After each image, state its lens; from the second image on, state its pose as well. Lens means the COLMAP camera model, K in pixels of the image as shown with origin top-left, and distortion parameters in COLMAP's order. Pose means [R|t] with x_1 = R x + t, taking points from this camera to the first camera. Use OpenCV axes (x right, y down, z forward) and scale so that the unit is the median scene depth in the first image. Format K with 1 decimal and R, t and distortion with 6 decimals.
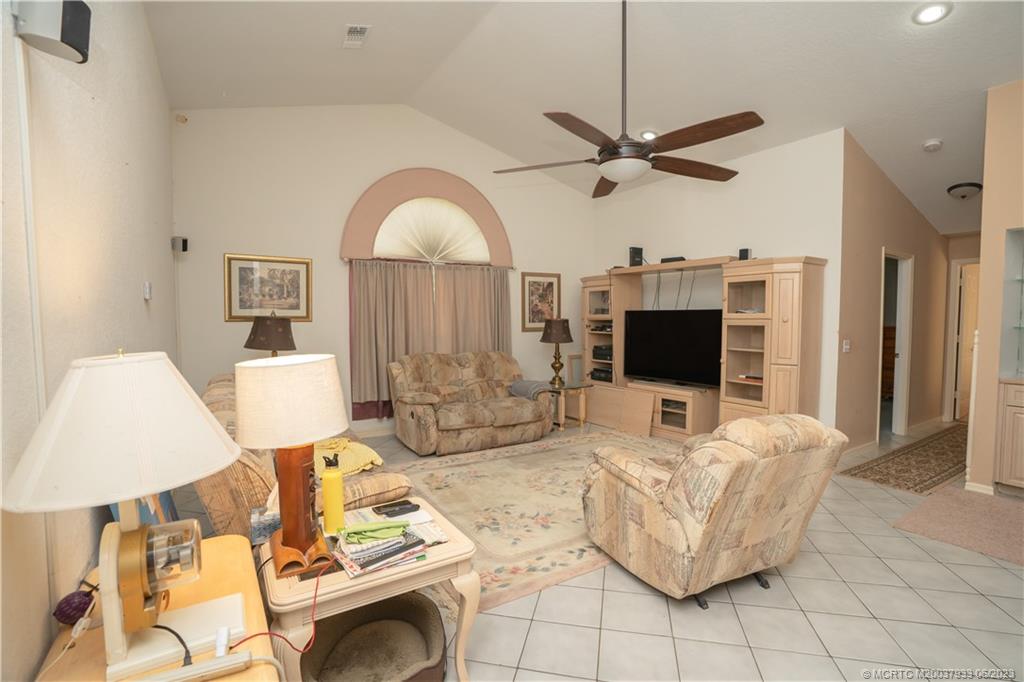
lens RADIAL K [[477.9, 0, 514.8], [0, 477.9, 342.6], [0, 0, 1]] dist [-0.025888, 0.000463]
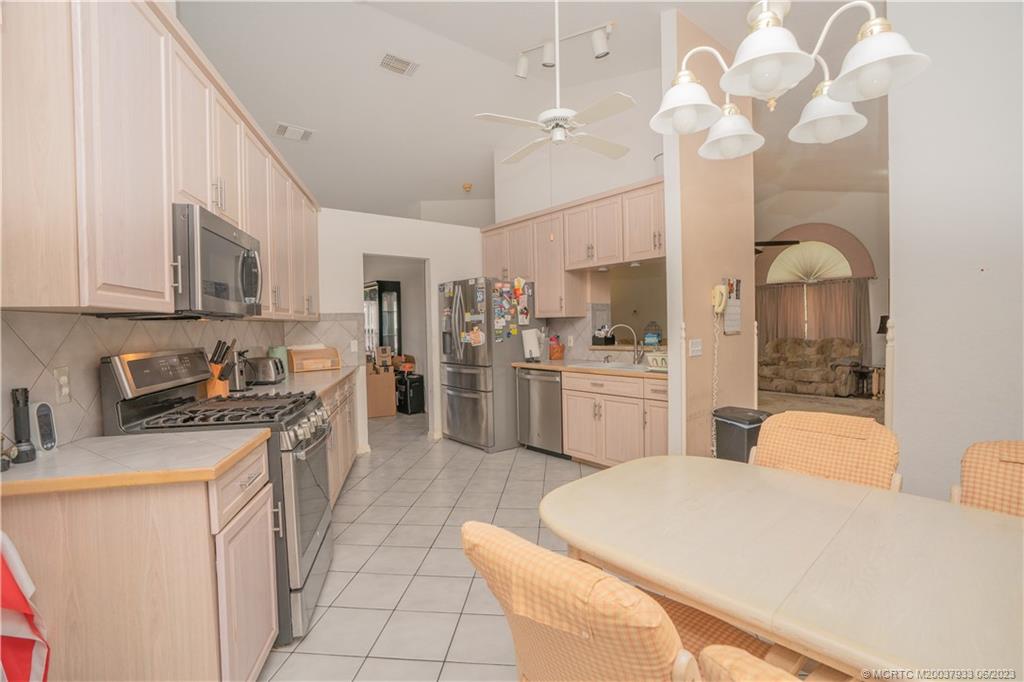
lens RADIAL K [[477.9, 0, 514.8], [0, 477.9, 342.6], [0, 0, 1]] dist [-0.025888, 0.000463]
pose [[0.152551, 0.024086, -0.988002, 1.412495], [-0.044685, 0.998849, 0.017451, 0.056323], [0.987285, 0.041487, 0.153452, -0.229553]]
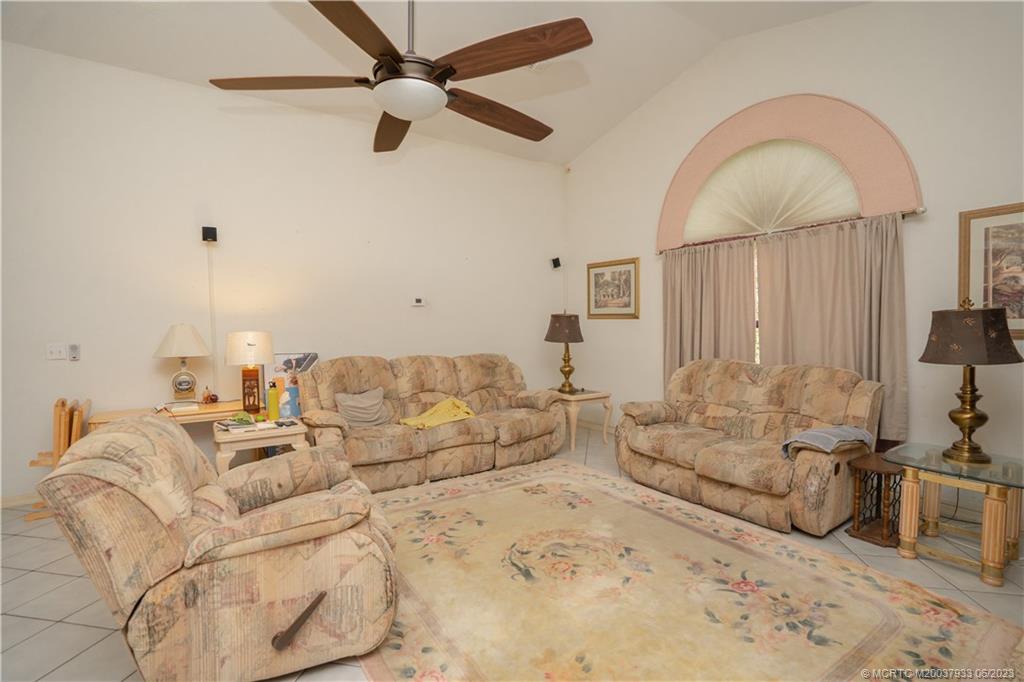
lens RADIAL K [[477.9, 0, 514.8], [0, 477.9, 342.6], [0, 0, 1]] dist [-0.025888, 0.000463]
pose [[0.055847, 0.039230, -0.997668, 0.581311], [-0.051567, 0.998008, 0.036356, -0.016405], [0.997107, 0.049417, 0.057758, 0.679432]]
